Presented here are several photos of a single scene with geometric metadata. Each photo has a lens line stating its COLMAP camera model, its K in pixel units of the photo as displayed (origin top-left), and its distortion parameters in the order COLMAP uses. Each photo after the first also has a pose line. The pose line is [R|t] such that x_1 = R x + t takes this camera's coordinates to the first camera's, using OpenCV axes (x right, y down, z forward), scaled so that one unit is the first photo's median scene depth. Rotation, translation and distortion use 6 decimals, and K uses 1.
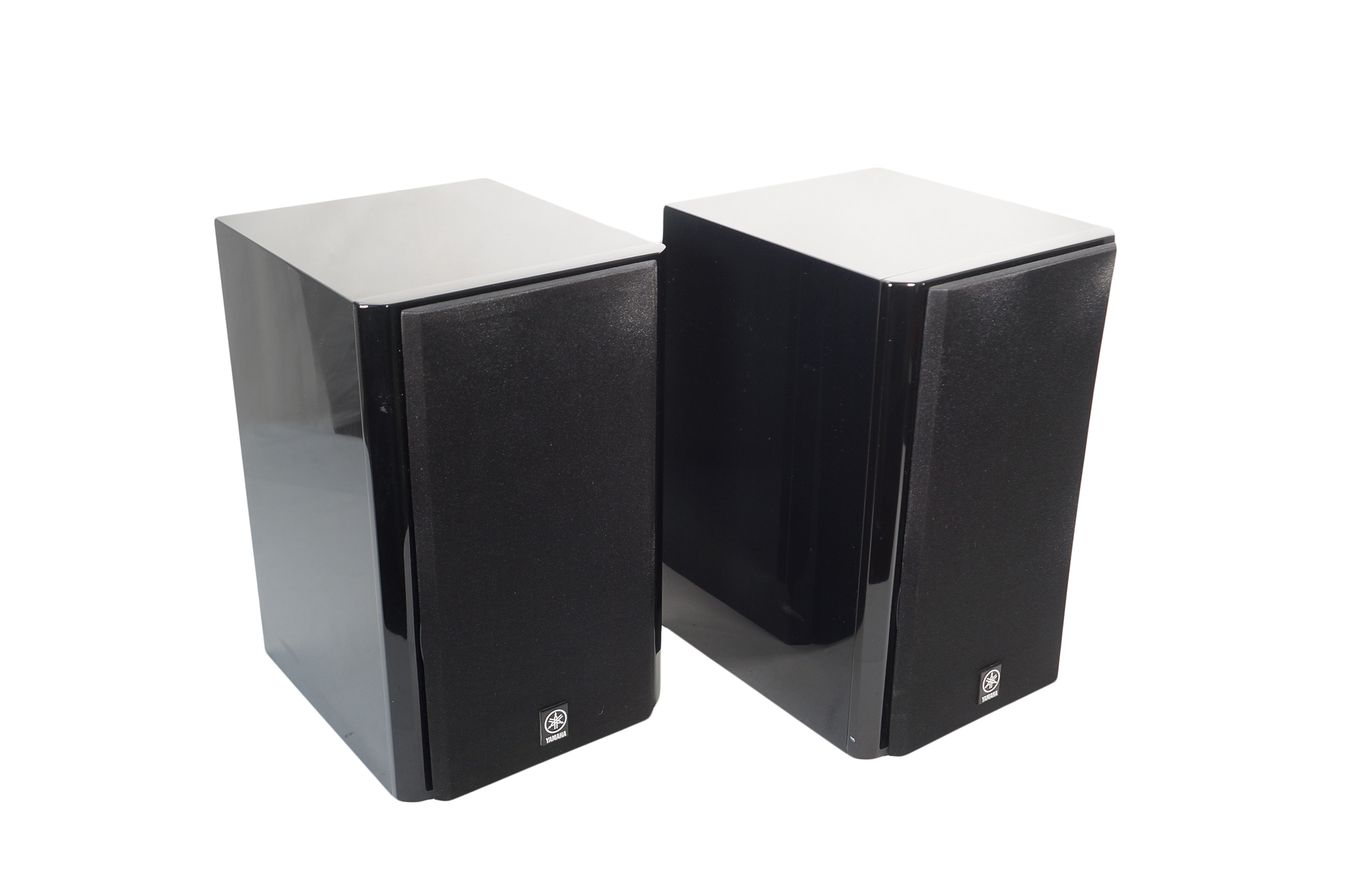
lens RADIAL K [[1450.5, 0, 674.5], [0, 1450.5, 447.5], [0, 0, 1]] dist [-0.012700, -0.005236]
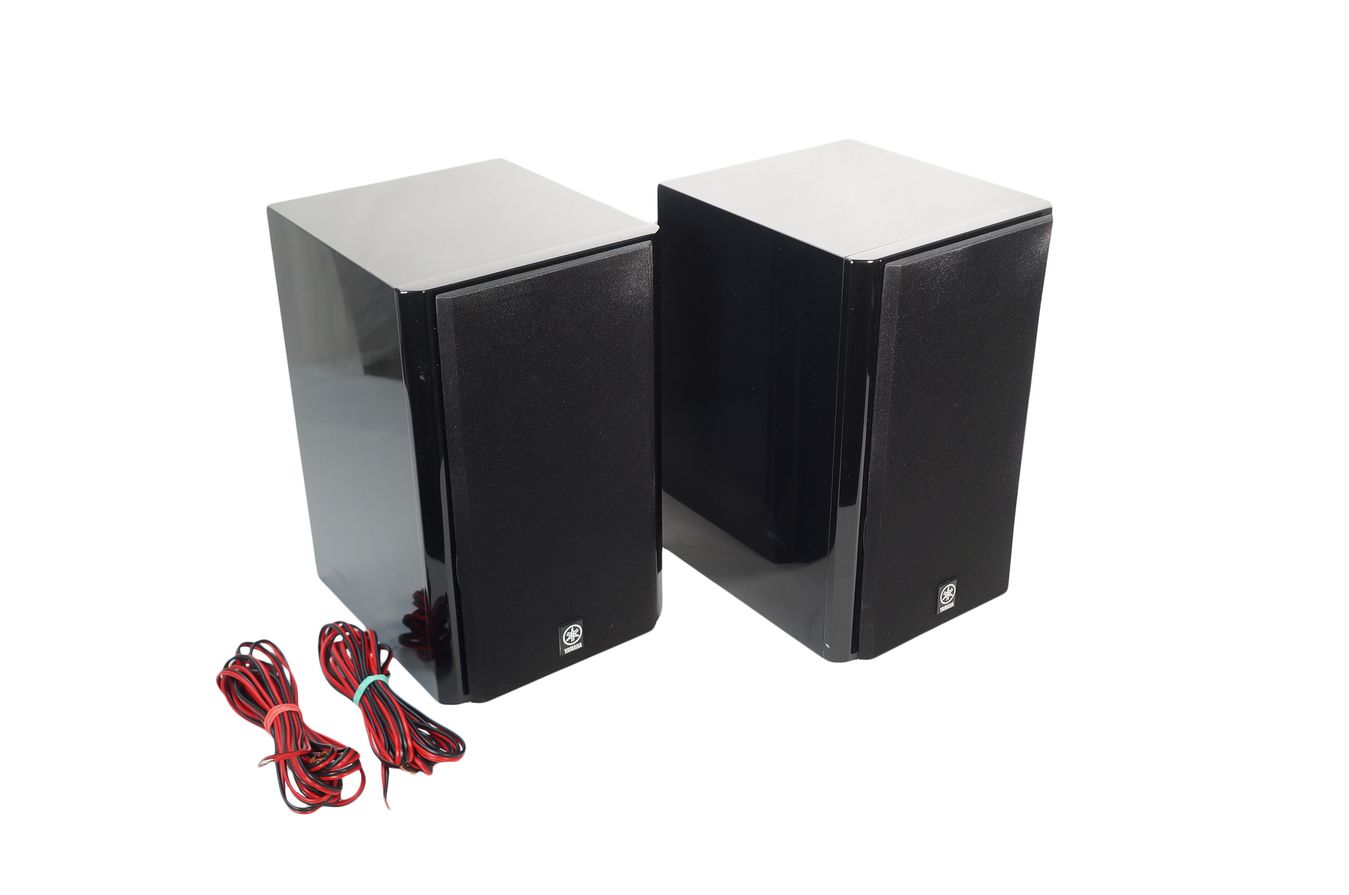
lens RADIAL K [[1450.5, 0, 674.5], [0, 1450.5, 447.5], [0, 0, 1]] dist [-0.012700, -0.005236]
pose [[0.999868, -0.015469, -0.004938, 0.008724], [0.015772, 0.997511, 0.068731, -0.042491], [0.003862, -0.068800, 0.997623, -0.162510]]
